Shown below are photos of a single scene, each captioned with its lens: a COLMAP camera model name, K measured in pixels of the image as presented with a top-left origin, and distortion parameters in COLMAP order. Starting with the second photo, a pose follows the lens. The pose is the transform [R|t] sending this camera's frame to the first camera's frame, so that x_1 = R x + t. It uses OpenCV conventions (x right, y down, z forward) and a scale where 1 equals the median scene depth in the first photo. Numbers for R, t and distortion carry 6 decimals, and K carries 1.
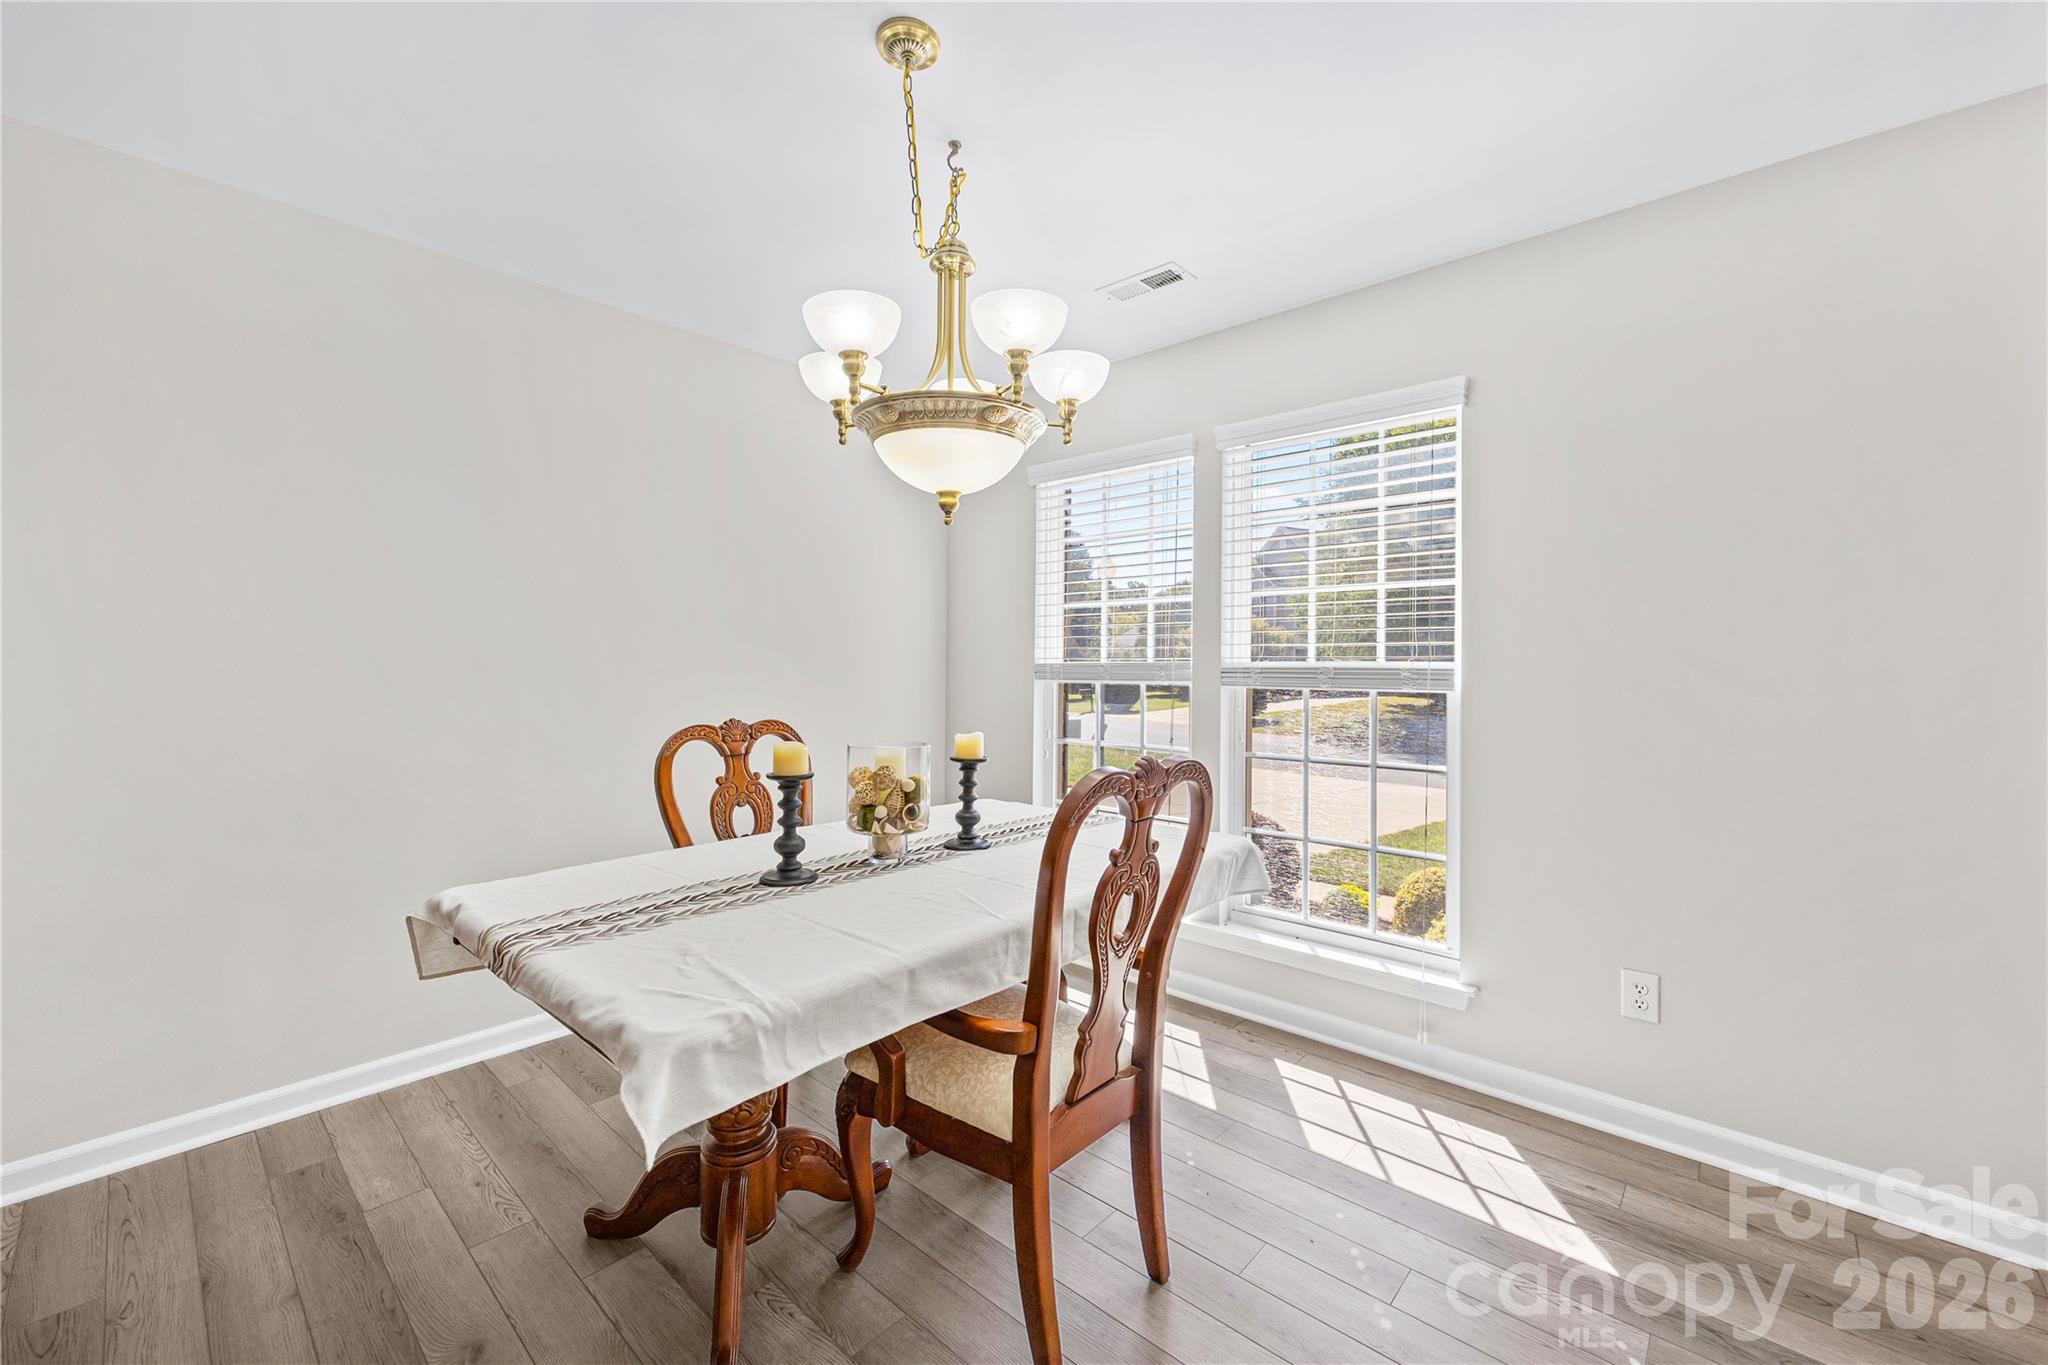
lens RADIAL K [[819.0, 0, 1030.5], [0, 819.0, 668.5], [0, 0, 1]] dist [-0.001293, 0.000027]
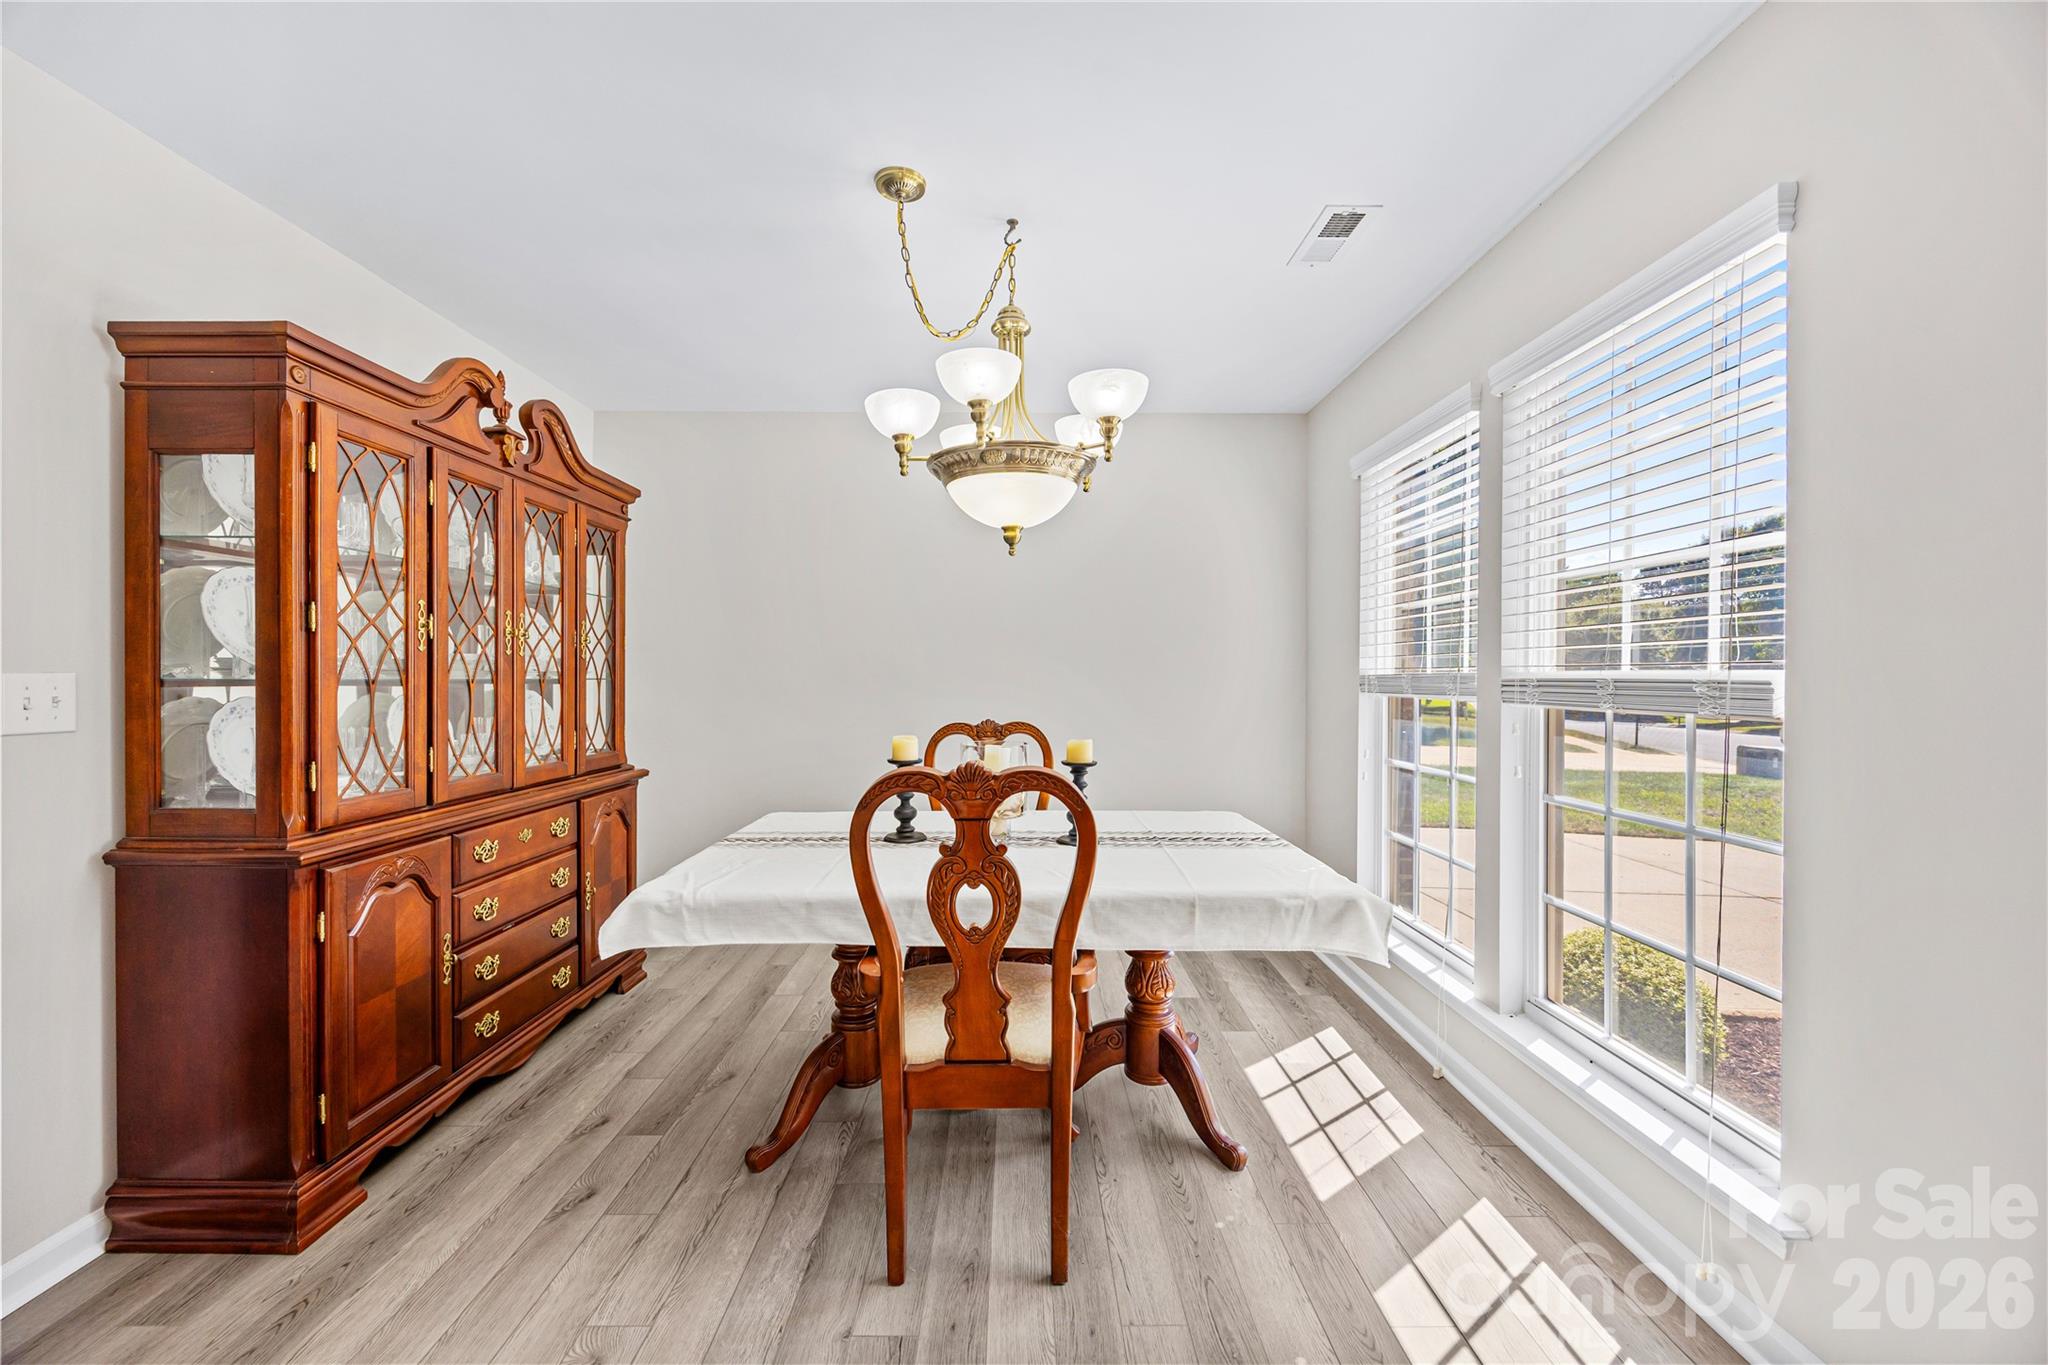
lens RADIAL K [[779.3, 0, 1024.0], [0, 779.3, 682.5], [0, 0, 1]] dist [0.001749, 0.000045]
pose [[0.676124, 0.003638, -0.736779, 0.577557], [-0.001179, 0.999992, 0.003856, -0.000073], [0.736787, -0.001739, 0.676122, 0.217431]]
